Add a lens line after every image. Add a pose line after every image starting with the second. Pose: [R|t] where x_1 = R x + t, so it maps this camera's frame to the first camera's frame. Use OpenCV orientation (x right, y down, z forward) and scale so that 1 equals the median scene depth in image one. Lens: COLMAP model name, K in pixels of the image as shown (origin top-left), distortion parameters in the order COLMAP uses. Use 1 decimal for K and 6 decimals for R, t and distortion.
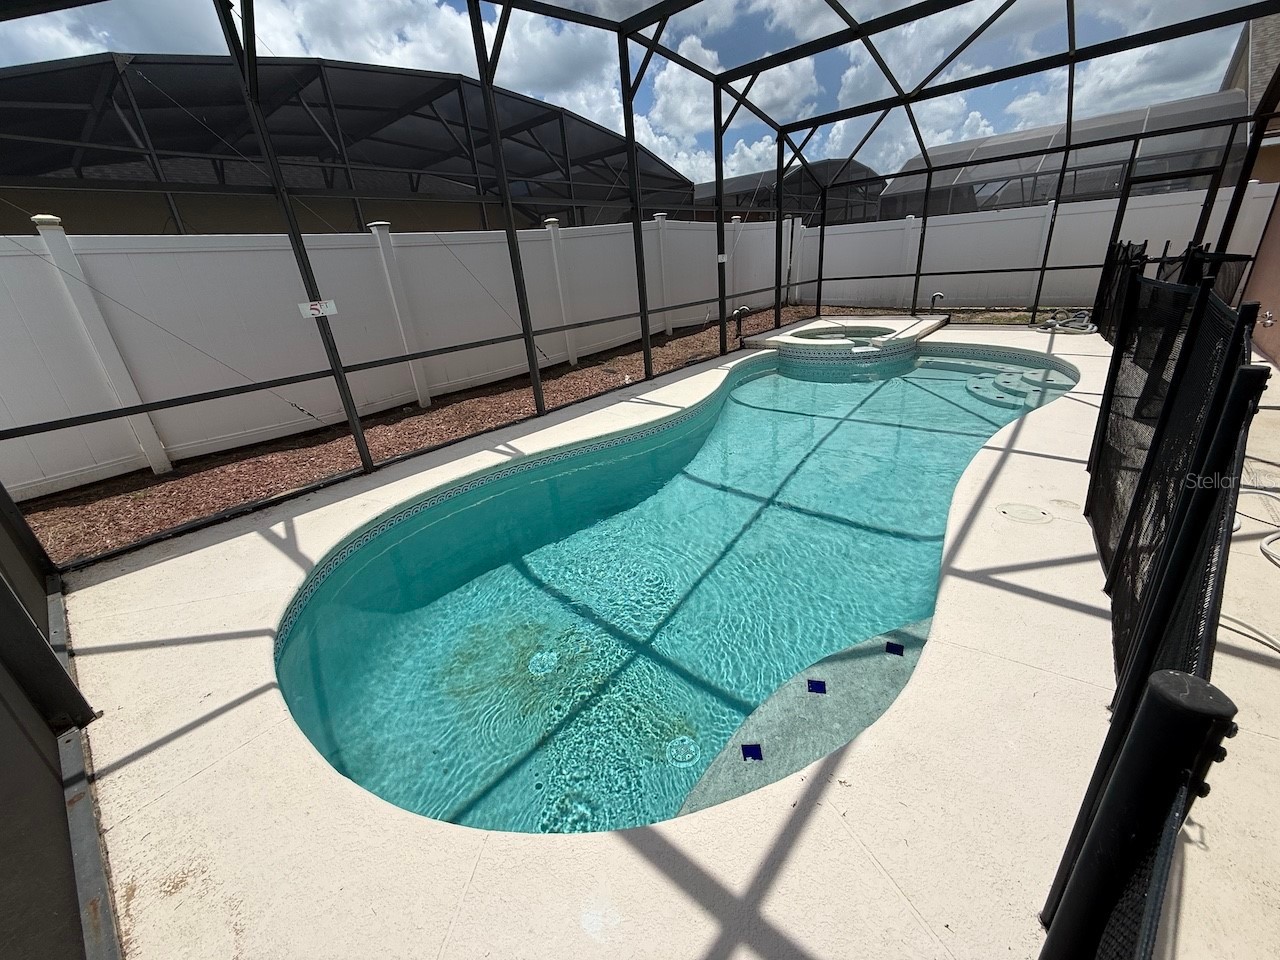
lens RADIAL K [[510.5, 0, 640.0], [0, 510.5, 480.0], [0, 0, 1]] dist [-0.000273, 0.000295]
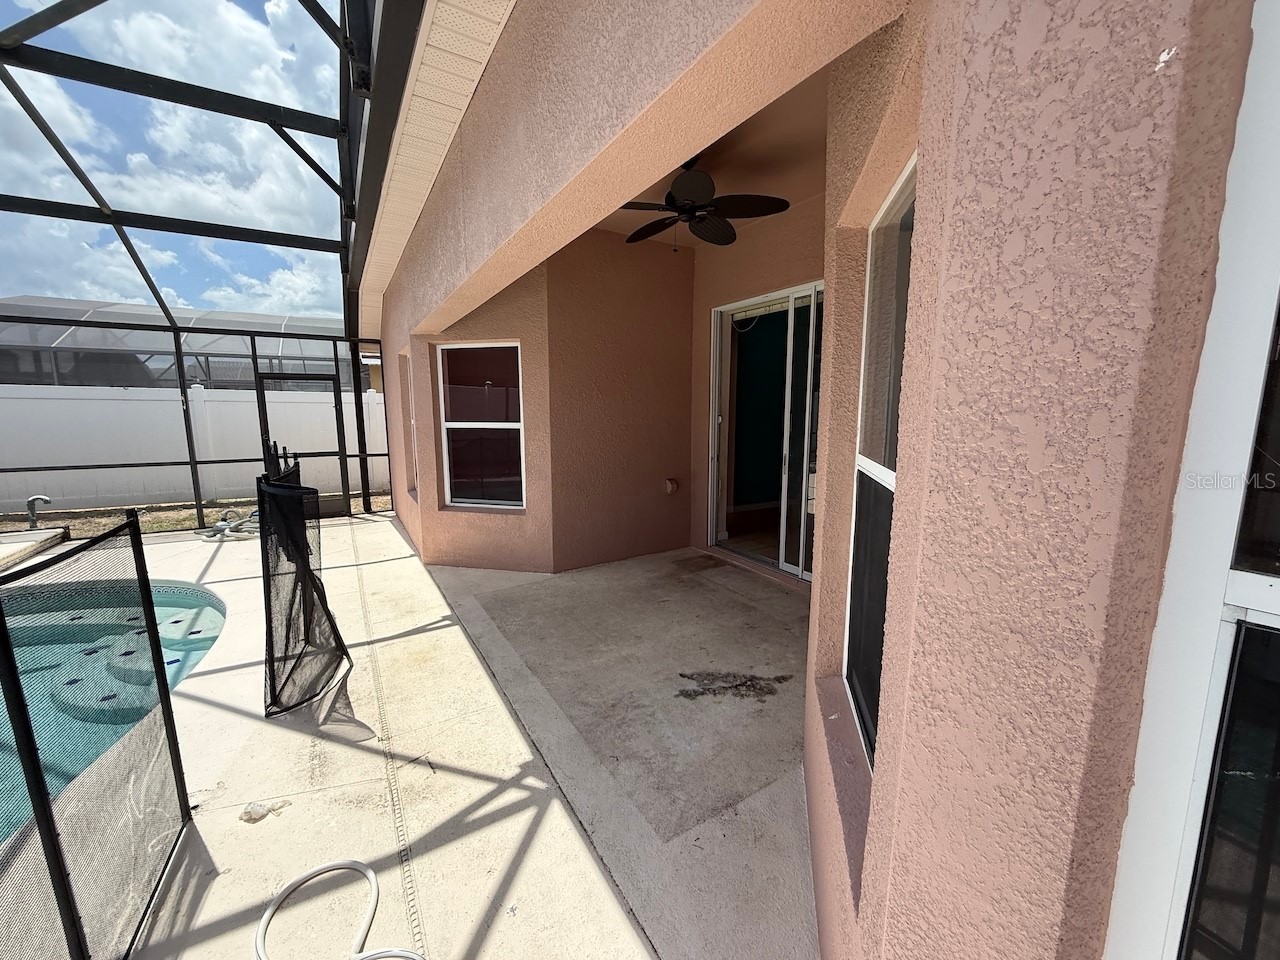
lens RADIAL K [[510.5, 0, 640.0], [0, 510.5, 480.0], [0, 0, 1]] dist [-0.000273, 0.000295]
pose [[0.321019, -0.057525, 0.945324, 0.285822], [0.343057, 0.937431, -0.059452, -0.111646], [-0.882757, 0.343385, 0.320668, 0.150279]]
